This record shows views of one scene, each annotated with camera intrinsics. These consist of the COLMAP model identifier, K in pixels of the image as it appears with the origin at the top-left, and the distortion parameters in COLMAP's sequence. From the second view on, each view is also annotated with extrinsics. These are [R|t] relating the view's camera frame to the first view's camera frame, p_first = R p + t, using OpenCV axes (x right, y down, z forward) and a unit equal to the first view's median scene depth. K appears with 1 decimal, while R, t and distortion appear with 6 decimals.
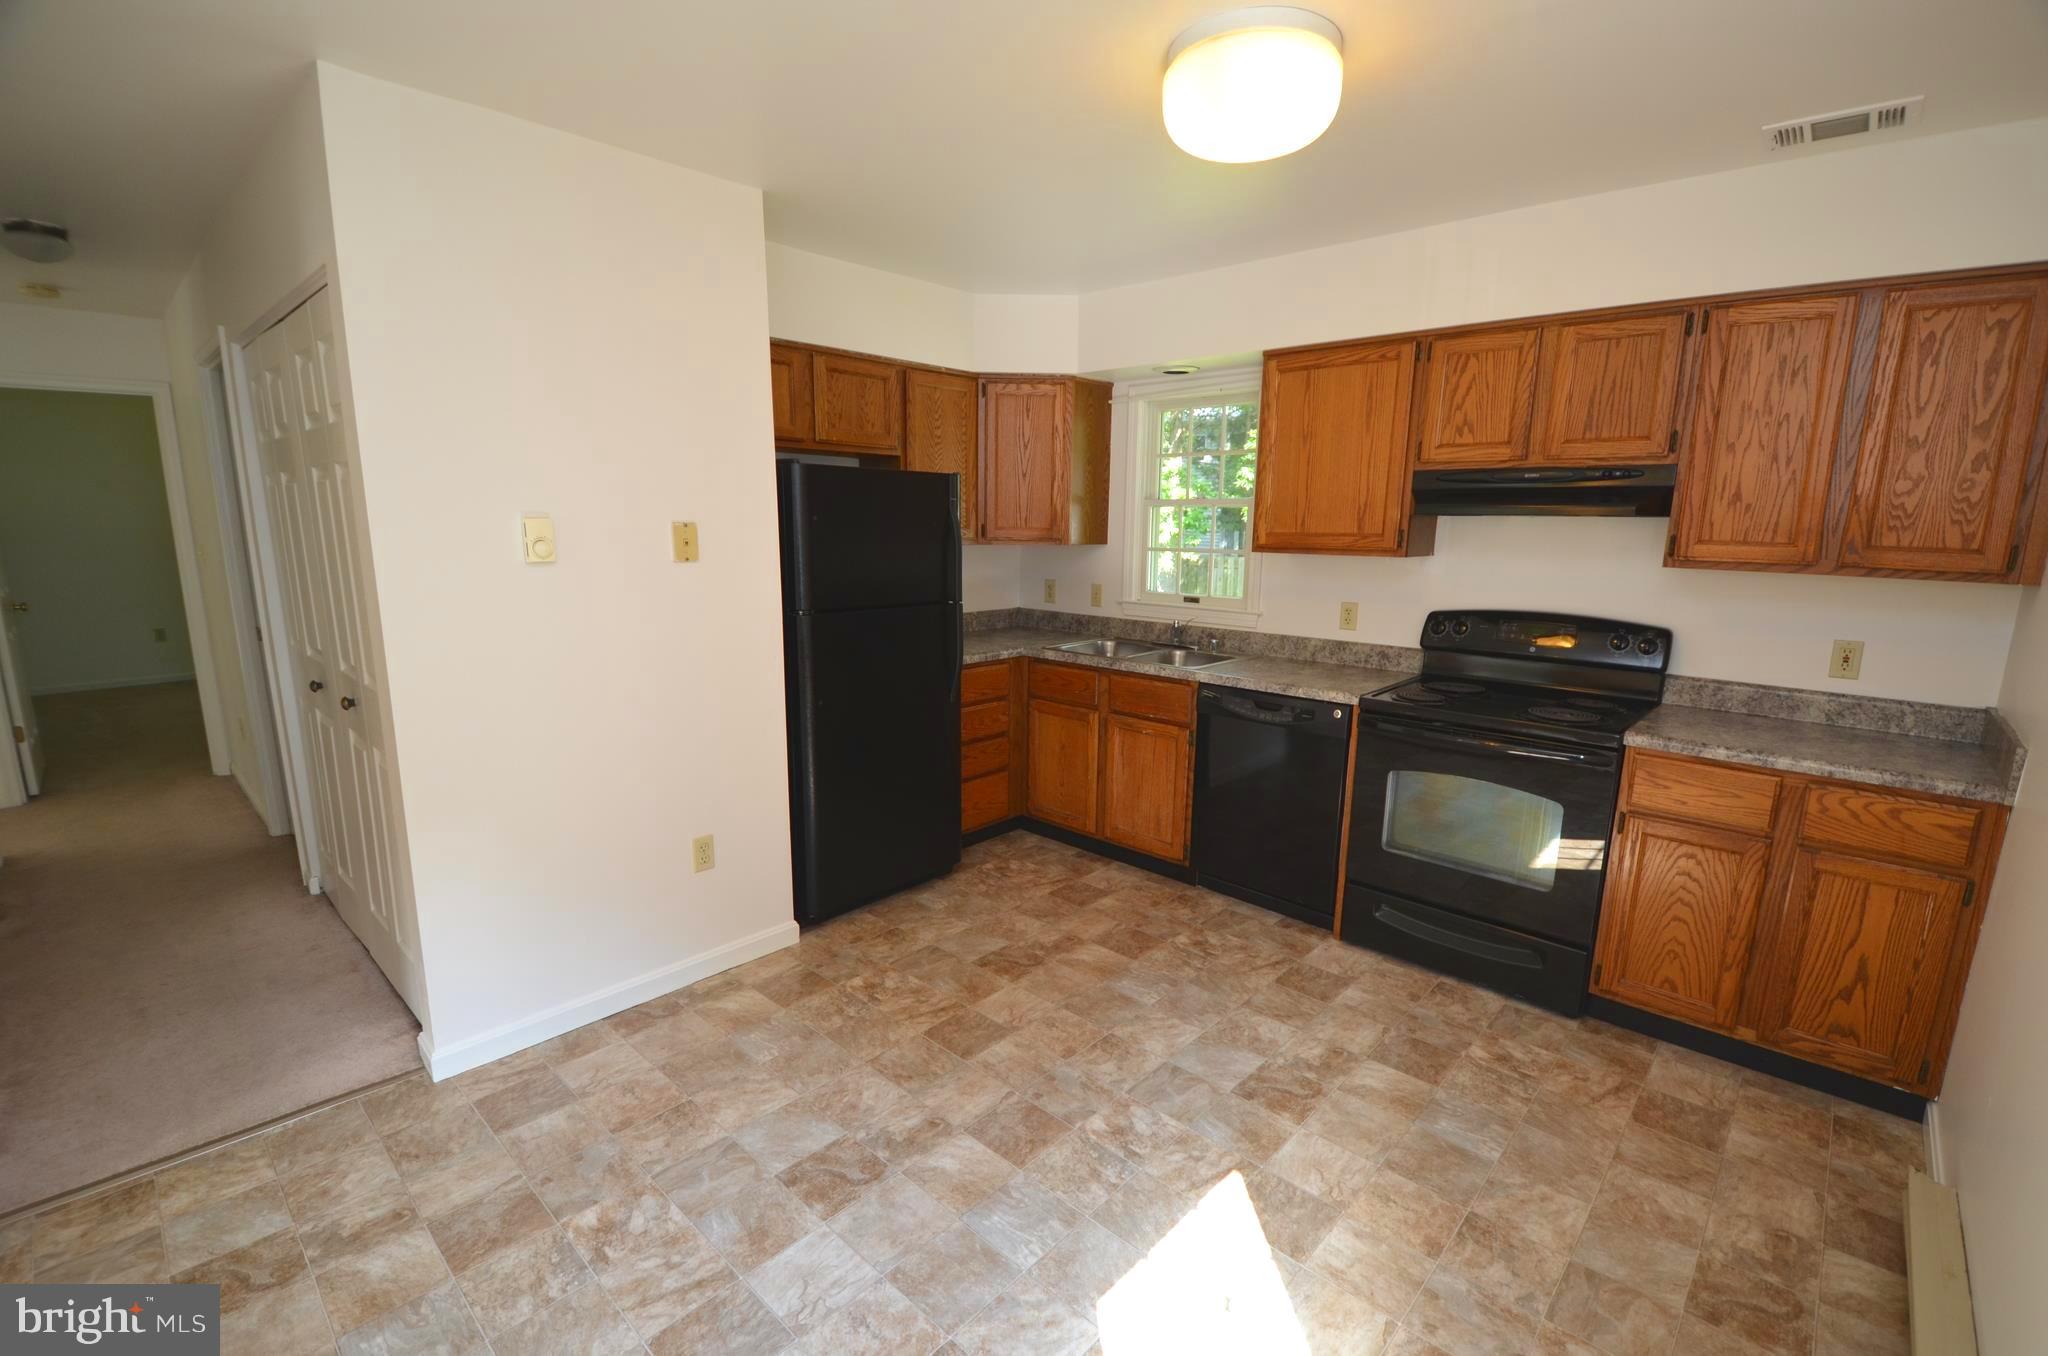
lens RADIAL K [[902.0, 0, 1032.7], [0, 902.0, 673.8], [0, 0, 1]] dist [0.038672, -0.037772]
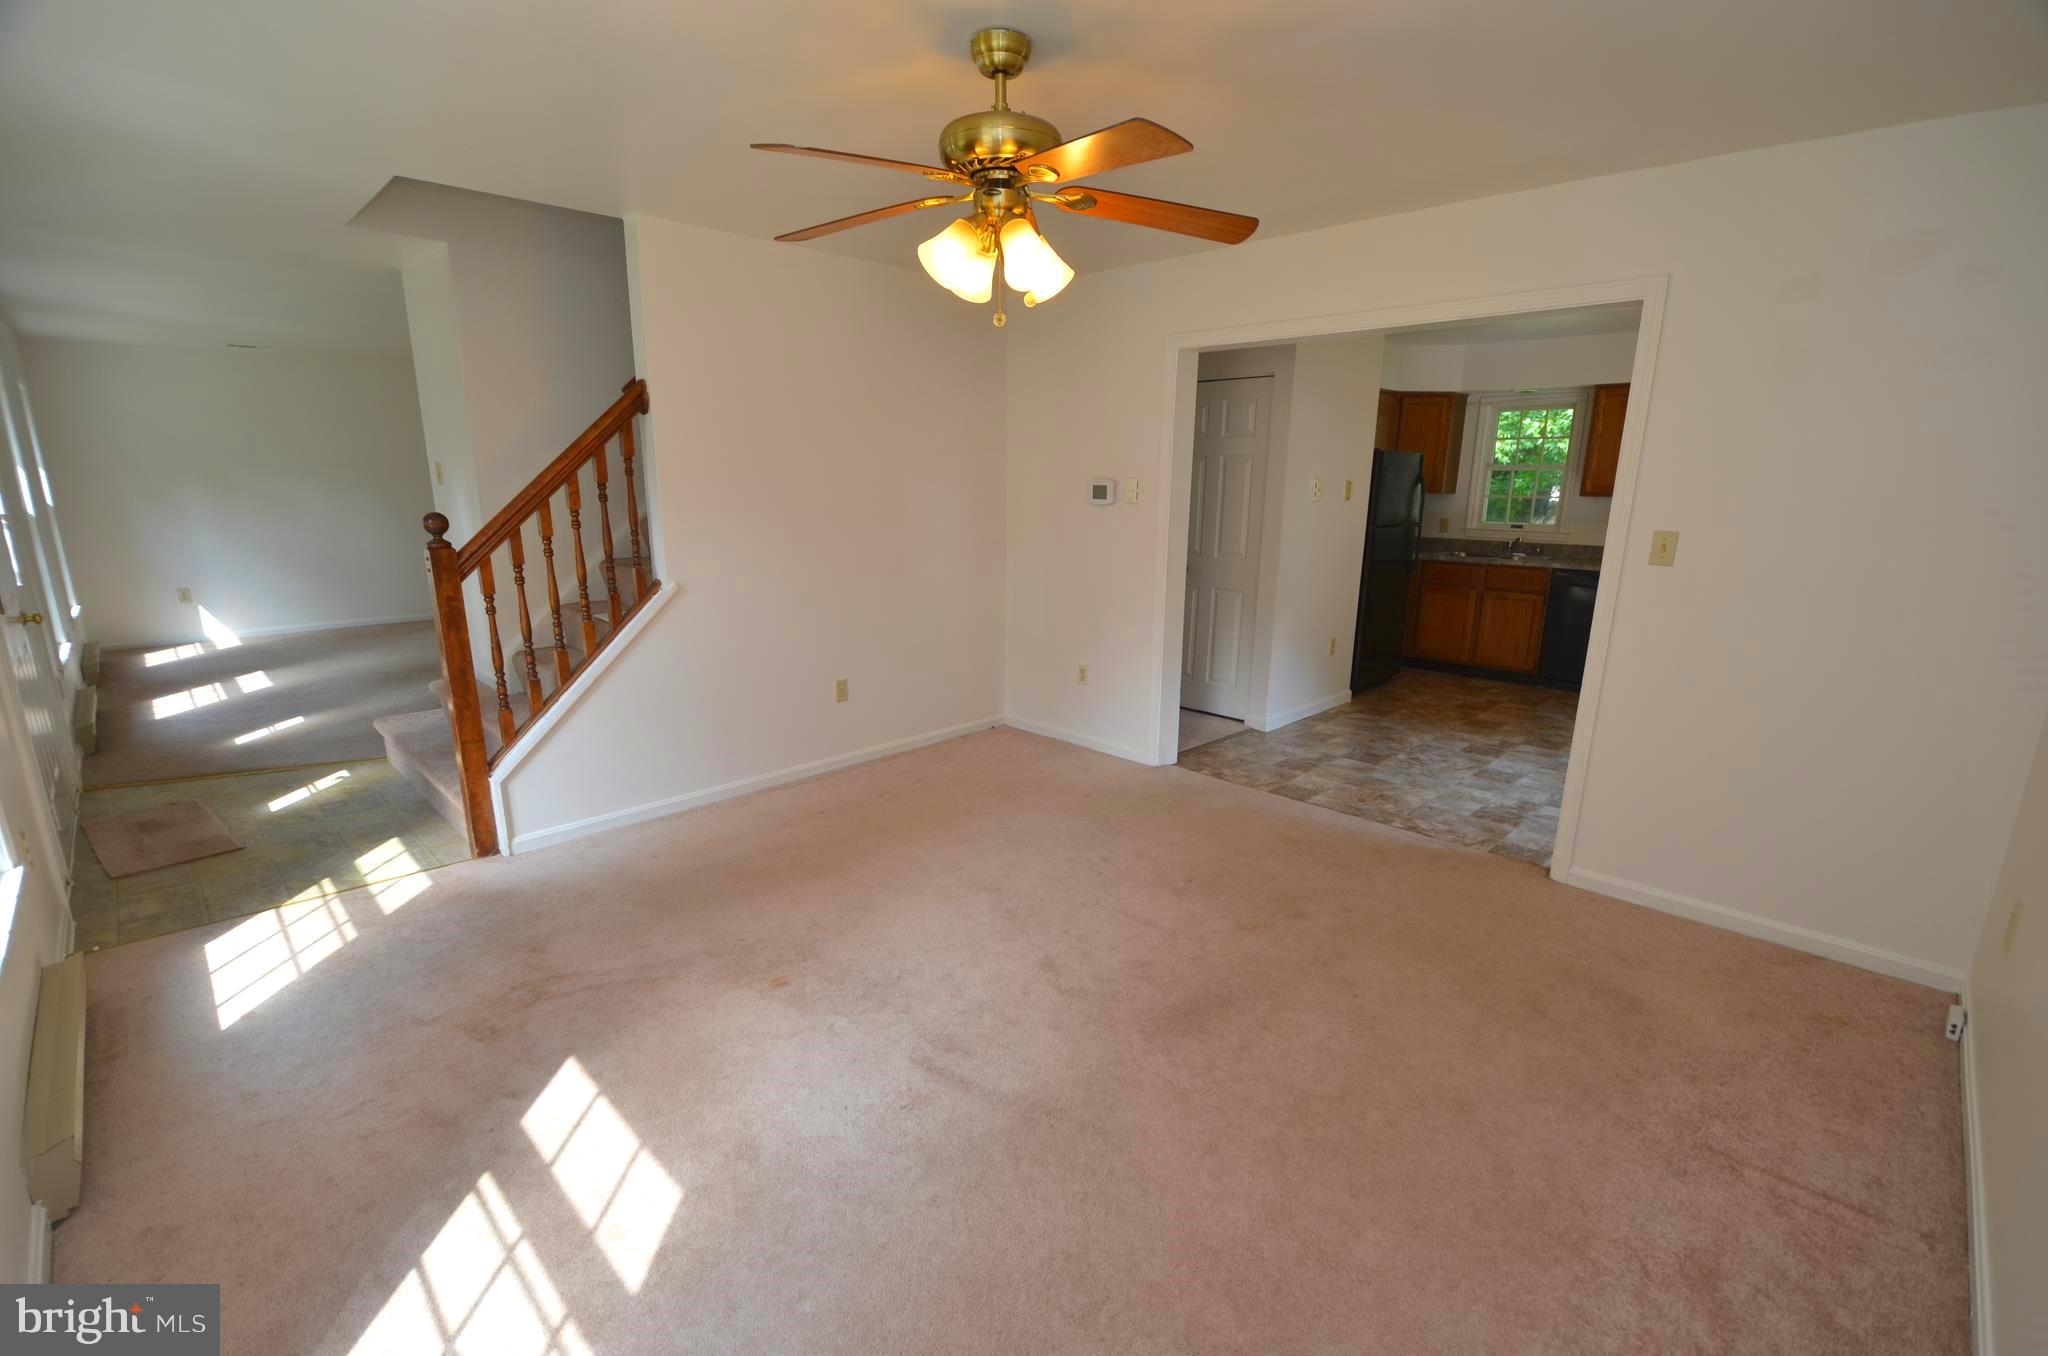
lens RADIAL K [[902.6, 0, 1017.9], [0, 902.6, 675.7], [0, 0, 1]] dist [-0.000333, -0.012157]
pose [[0.998604, 0.003374, -0.052716, -0.981558], [-0.000976, 0.998967, 0.045438, 0.177054], [0.052815, -0.045323, 0.997575, -1.074716]]
